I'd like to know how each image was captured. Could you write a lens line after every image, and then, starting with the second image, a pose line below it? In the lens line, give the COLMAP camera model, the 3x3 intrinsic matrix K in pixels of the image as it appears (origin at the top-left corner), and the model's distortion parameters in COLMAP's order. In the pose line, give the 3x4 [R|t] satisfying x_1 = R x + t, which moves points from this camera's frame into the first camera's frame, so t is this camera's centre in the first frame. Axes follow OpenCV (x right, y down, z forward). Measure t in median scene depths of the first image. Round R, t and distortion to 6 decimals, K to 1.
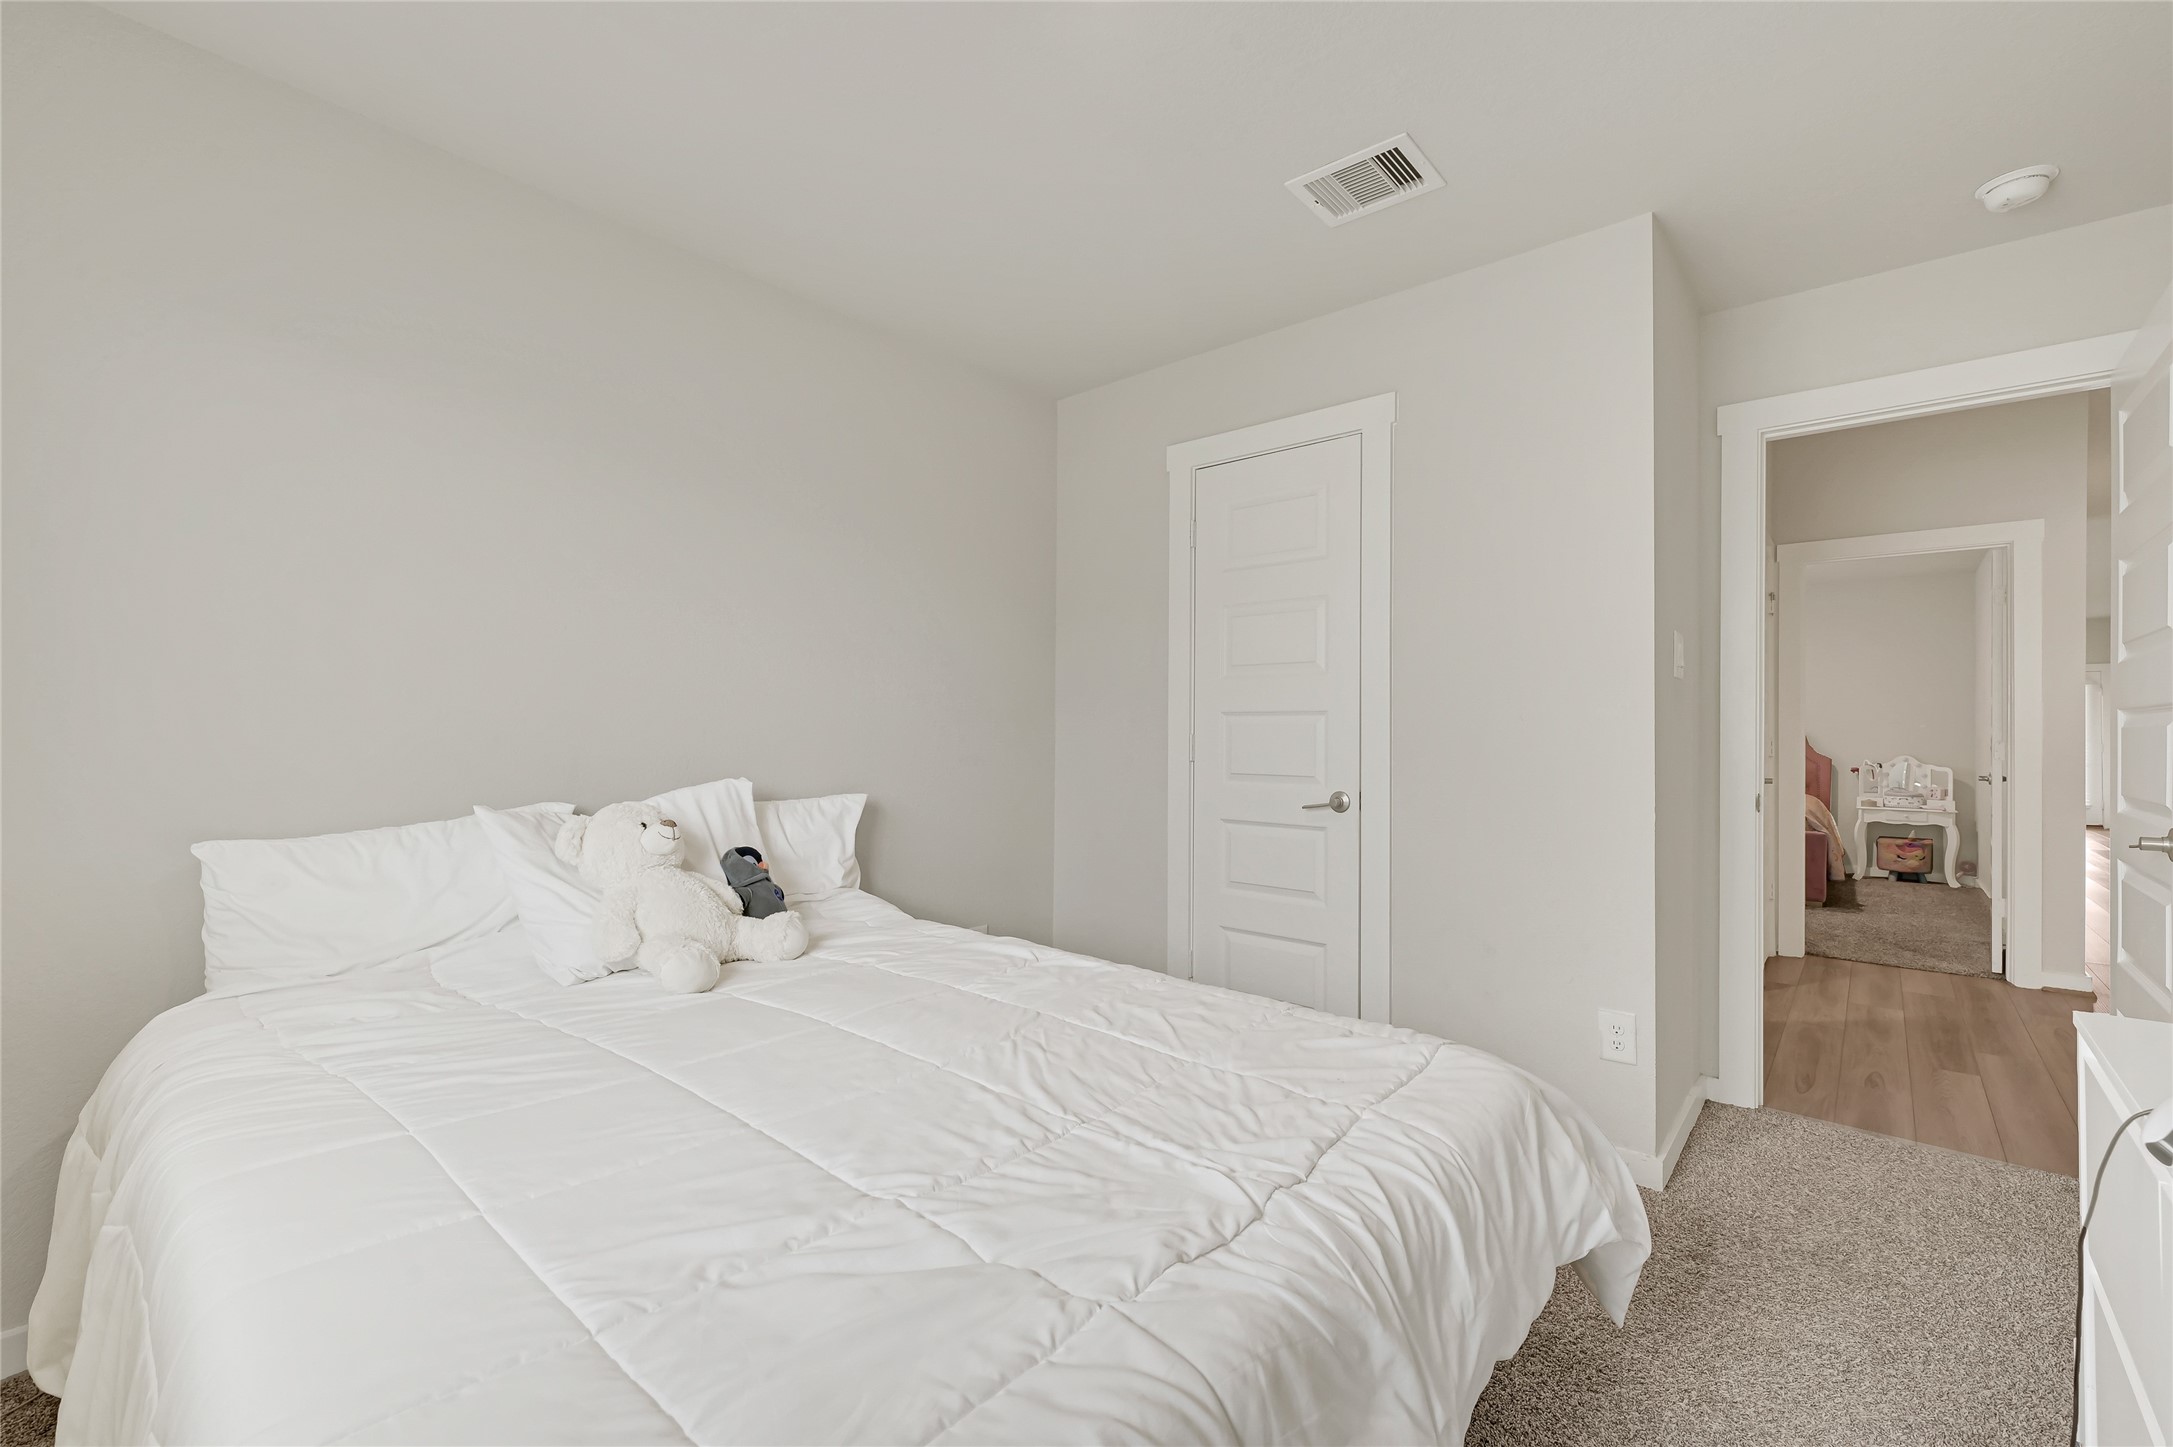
lens RADIAL K [[925.6, 0, 1088.7], [0, 925.6, 729.0], [0, 0, 1]] dist [-0.000636, 0.000371]
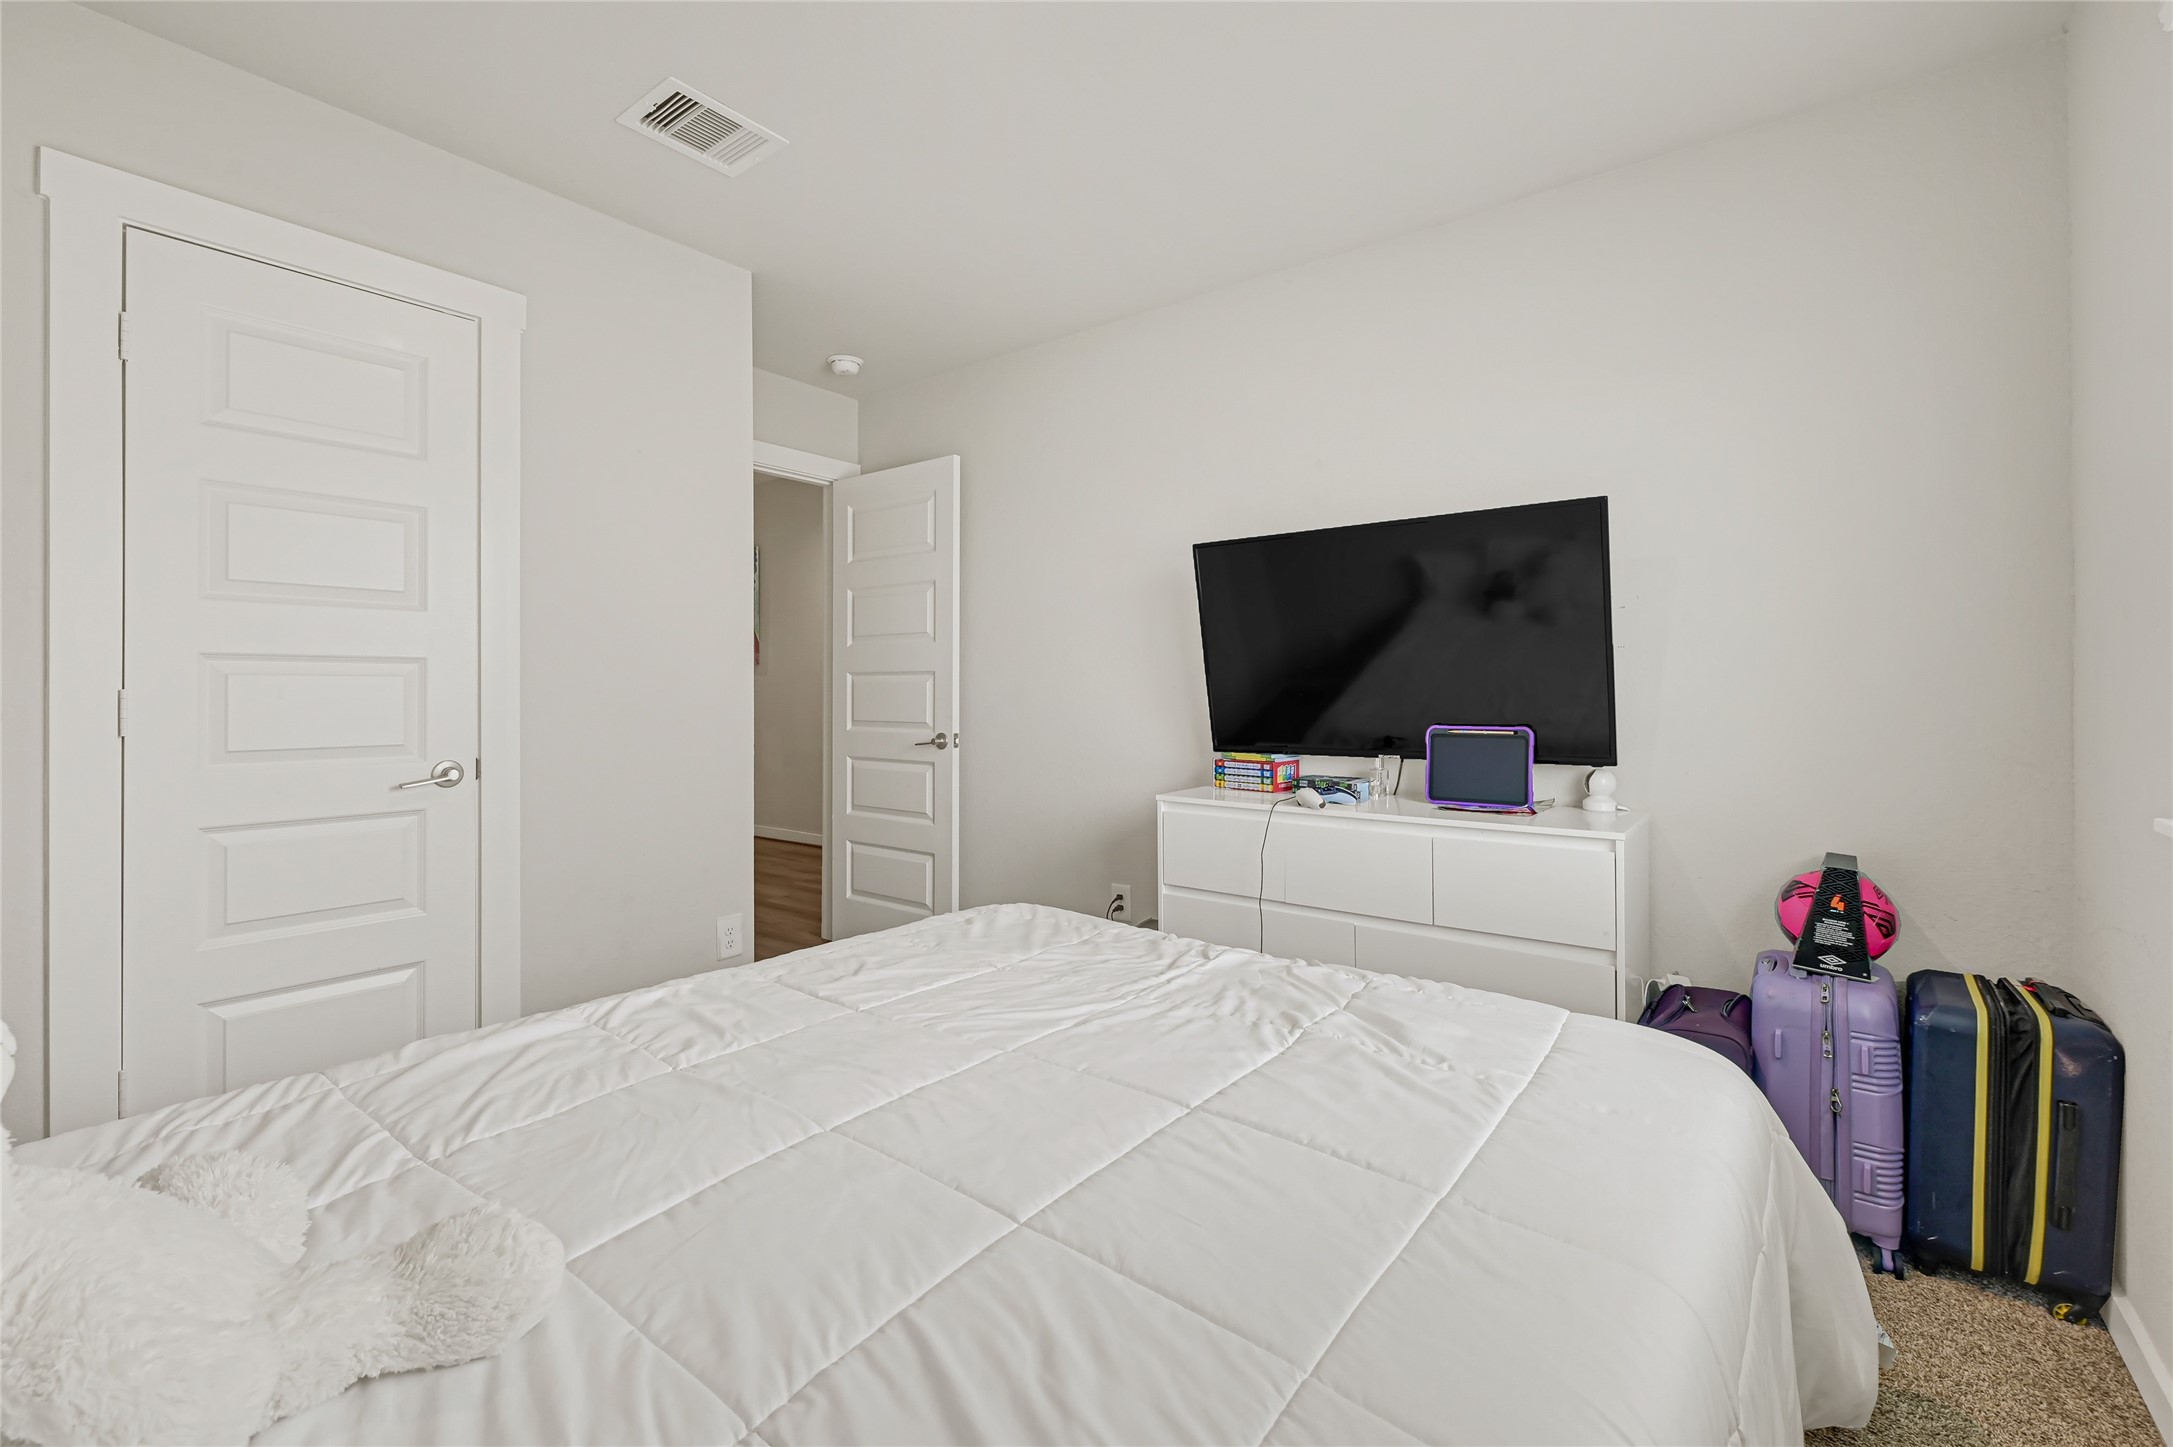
lens RADIAL K [[925.6, 0, 1094.1], [0, 925.6, 684.4], [0, 0, 1]] dist [-0.000636, 0.000371]
pose [[-0.049338, 0.002426, 0.998779, -1.010870], [-0.000026, 0.999997, -0.002431, 0.007781], [-0.998782, -0.000146, -0.049338, 0.904090]]
